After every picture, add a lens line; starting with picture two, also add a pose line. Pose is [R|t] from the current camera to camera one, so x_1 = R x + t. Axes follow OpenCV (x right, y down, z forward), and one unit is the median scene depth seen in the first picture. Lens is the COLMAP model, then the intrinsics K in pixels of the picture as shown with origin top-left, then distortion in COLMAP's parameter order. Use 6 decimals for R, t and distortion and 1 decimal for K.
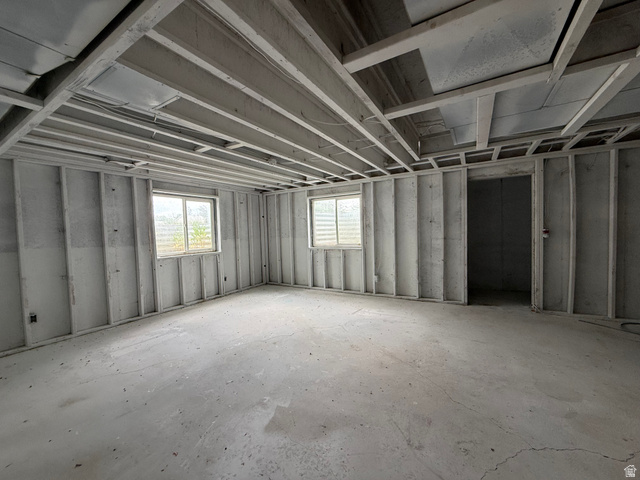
lens RADIAL K [[255.1, 0, 316.9], [0, 255.1, 236.7], [0, 0, 1]] dist [-0.000804, 0.000369]
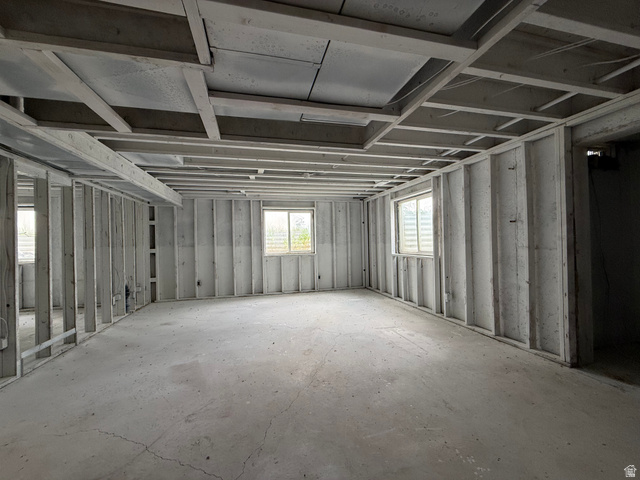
lens RADIAL K [[255.1, 0, 321.1], [0, 255.1, 237.1], [0, 0, 1]] dist [-0.000804, 0.000369]
pose [[0.714511, 0.000744, -0.699624, 0.504735], [-0.015369, 0.999775, -0.014633, -0.001453], [0.699455, 0.021208, 0.714361, 0.175524]]
